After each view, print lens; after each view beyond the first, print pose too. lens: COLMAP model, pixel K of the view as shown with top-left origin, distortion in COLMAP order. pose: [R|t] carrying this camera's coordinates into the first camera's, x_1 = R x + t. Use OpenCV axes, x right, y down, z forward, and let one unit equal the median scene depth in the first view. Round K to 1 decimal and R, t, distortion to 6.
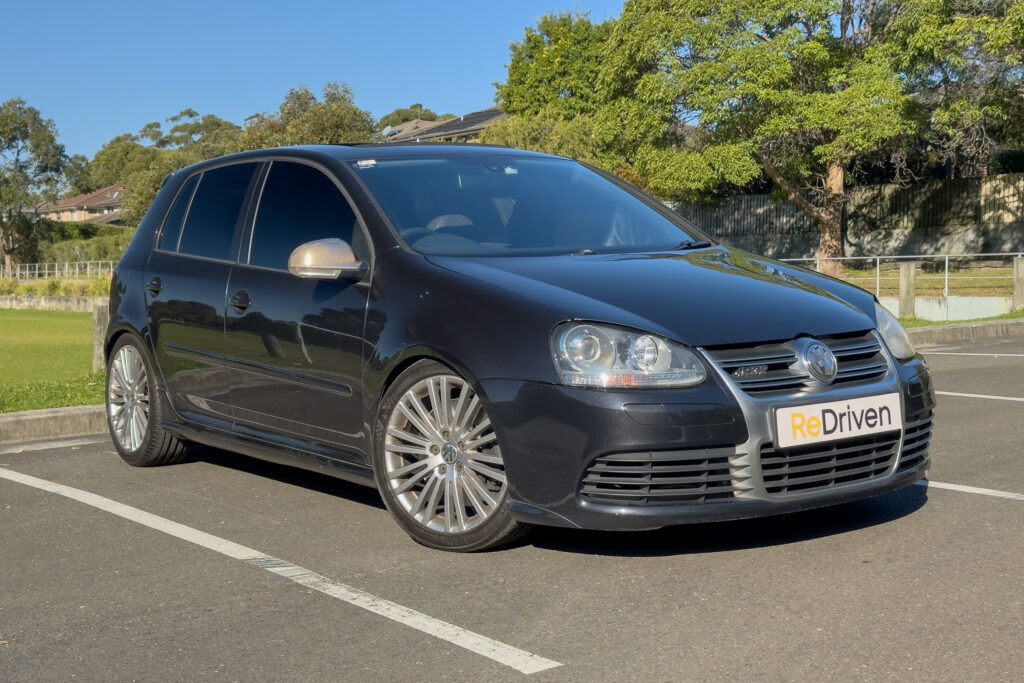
lens RADIAL K [[1371.2, 0, 510.6], [0, 1371.2, 338.9], [0, 0, 1]] dist [0.002297, 0.000000]
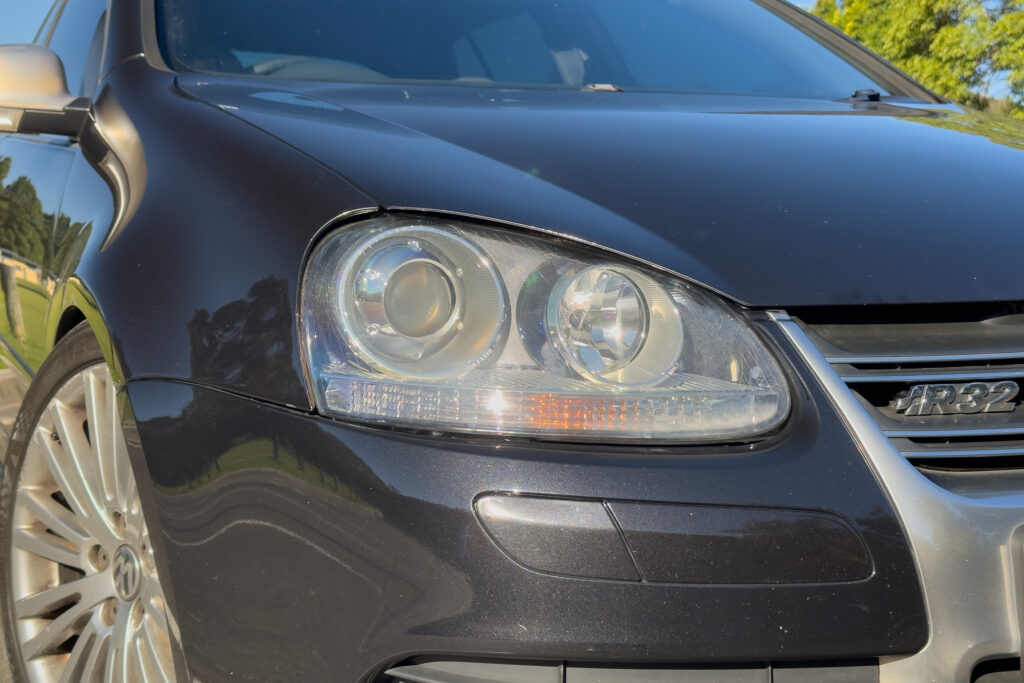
lens RADIAL K [[1371.2, 0, 513.5], [0, 1371.2, 346.6], [0, 0, 1]] dist [0.002297, 0.000000]
pose [[0.977609, 0.044892, -0.205583, 0.133969], [-0.041653, 0.998931, 0.020058, 0.009665], [0.206264, -0.011045, 0.978434, 0.652155]]
